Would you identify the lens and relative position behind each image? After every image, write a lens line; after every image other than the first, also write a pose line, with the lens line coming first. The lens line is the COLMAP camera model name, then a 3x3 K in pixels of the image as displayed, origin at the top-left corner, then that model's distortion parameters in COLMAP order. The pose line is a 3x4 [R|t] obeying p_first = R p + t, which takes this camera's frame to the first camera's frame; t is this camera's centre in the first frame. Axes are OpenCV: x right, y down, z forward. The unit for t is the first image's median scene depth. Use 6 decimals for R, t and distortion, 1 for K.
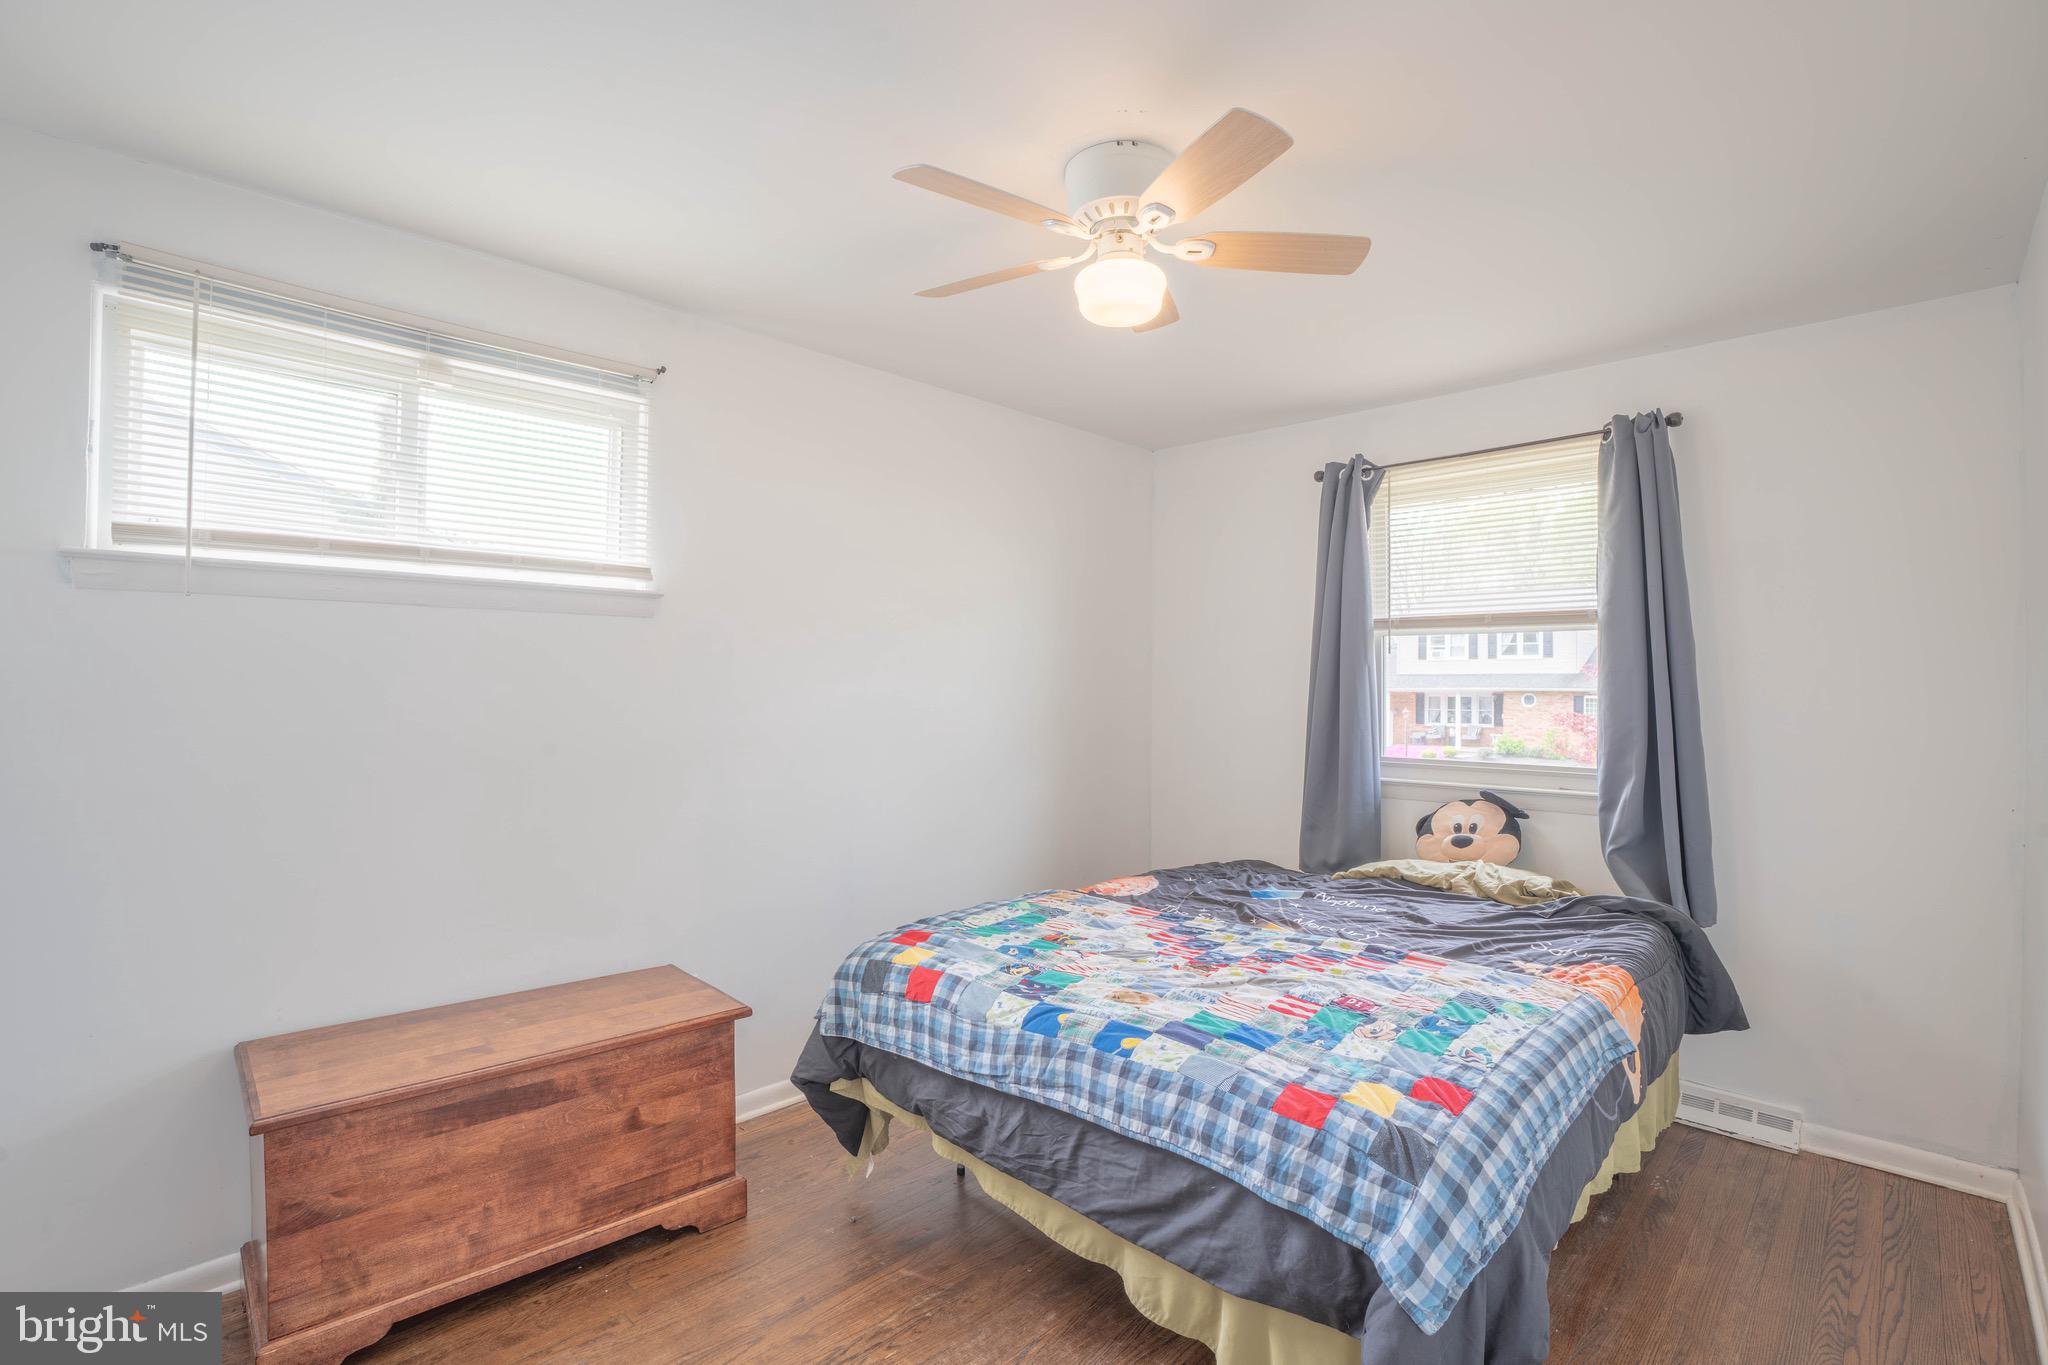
lens RADIAL K [[942.0, 0, 1019.0], [0, 942.0, 684.6], [0, 0, 1]] dist [-0.072625, 0.019033]
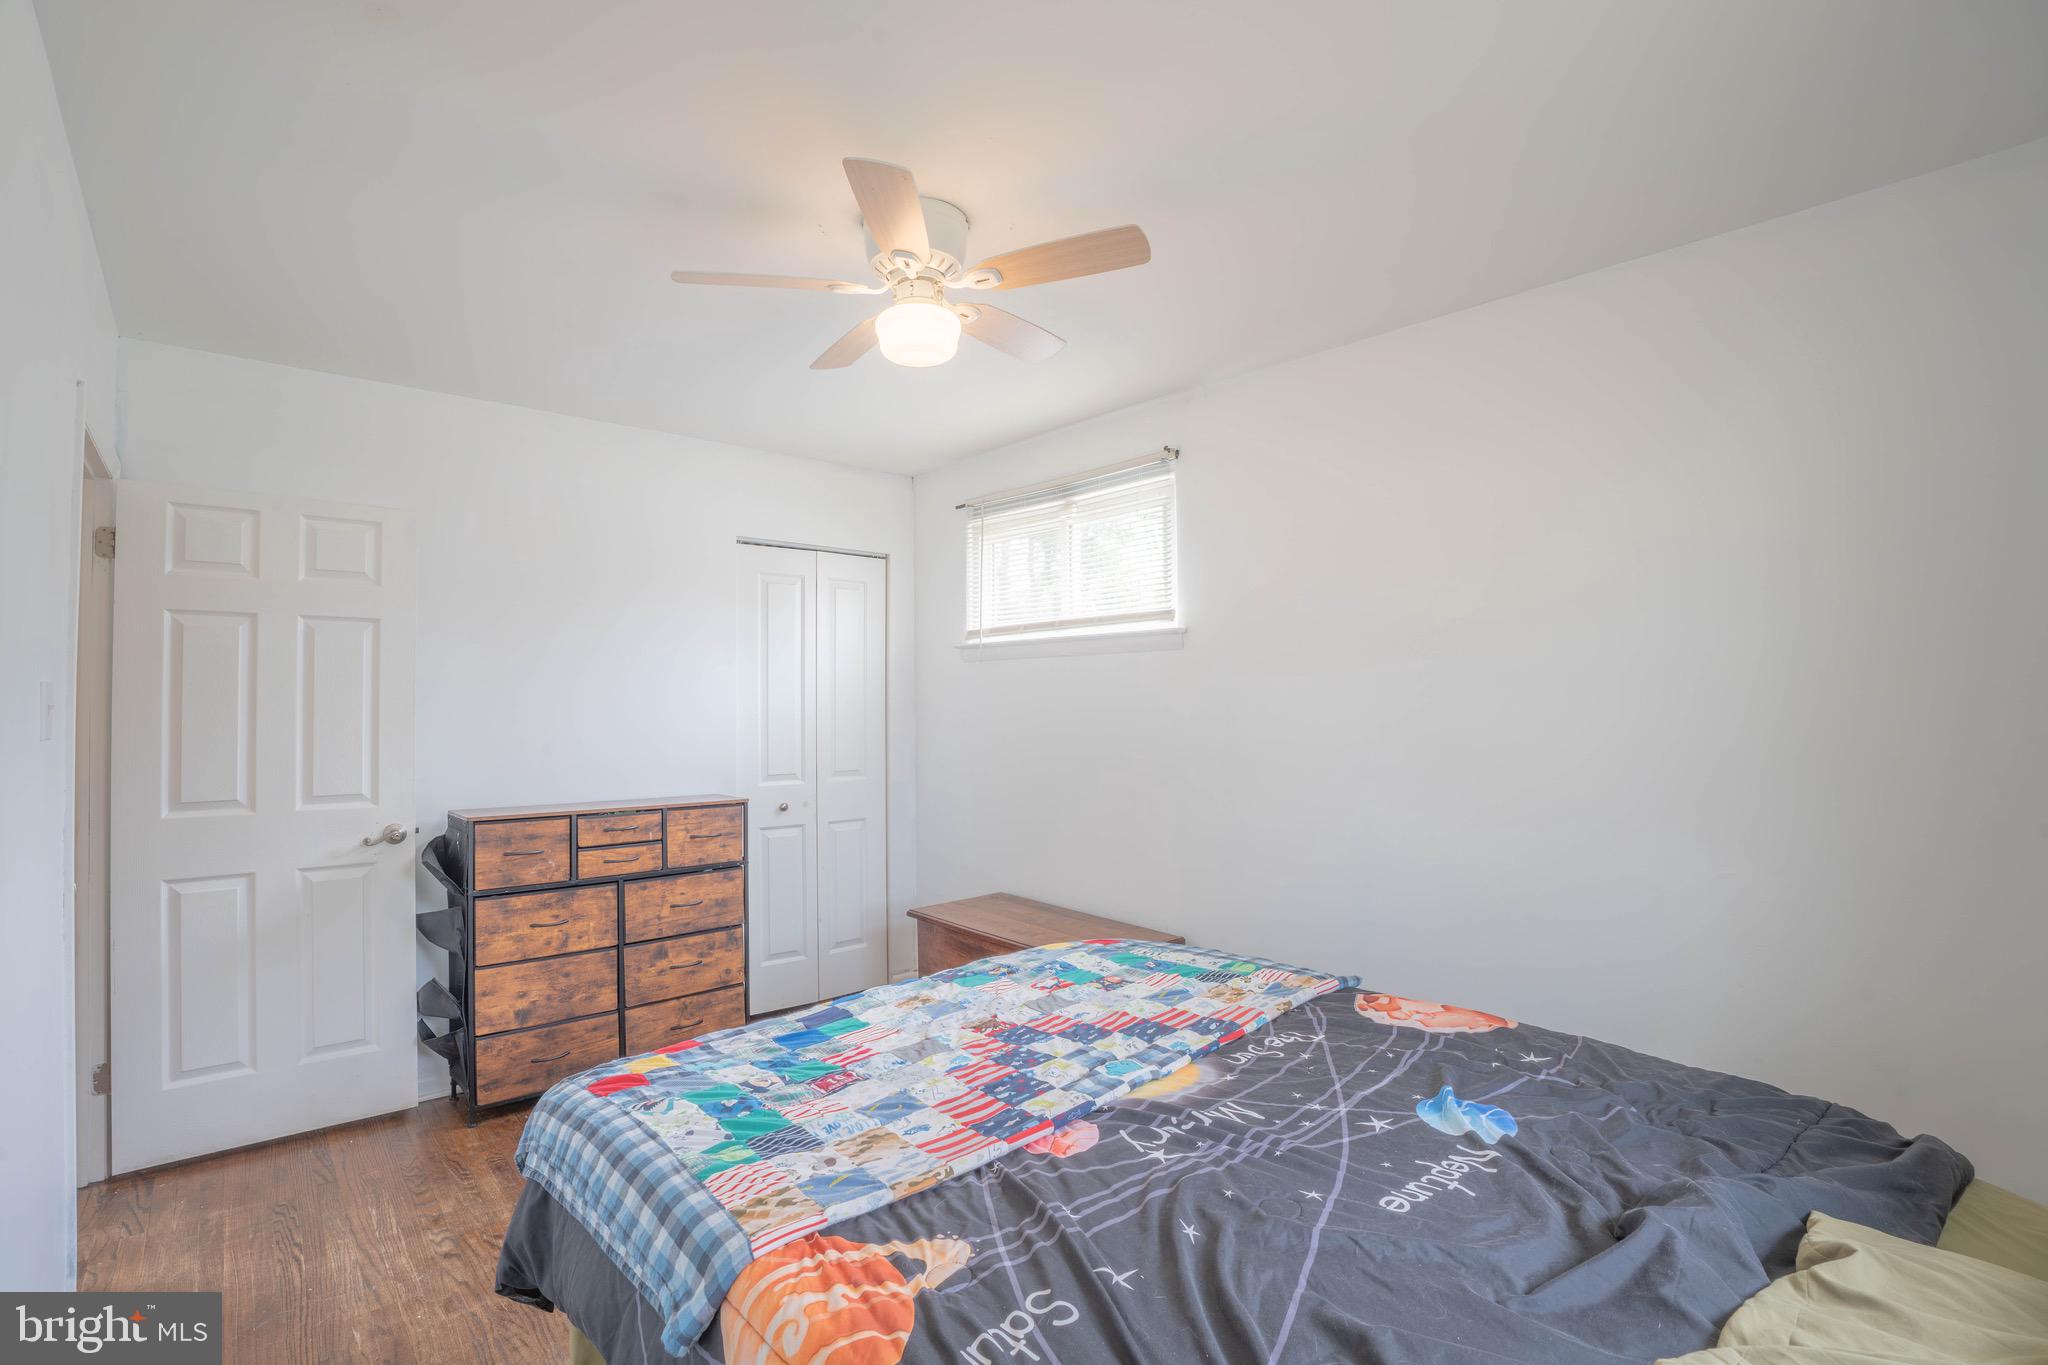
lens RADIAL K [[942.0, 0, 1014.4], [0, 942.0, 685.2], [0, 0, 1]] dist [-0.072625, 0.019033]
pose [[-0.063012, -0.037819, -0.997296, 1.121639], [-0.006808, 0.999275, -0.037464, 0.028889], [0.997990, 0.004429, -0.063224, 1.151768]]
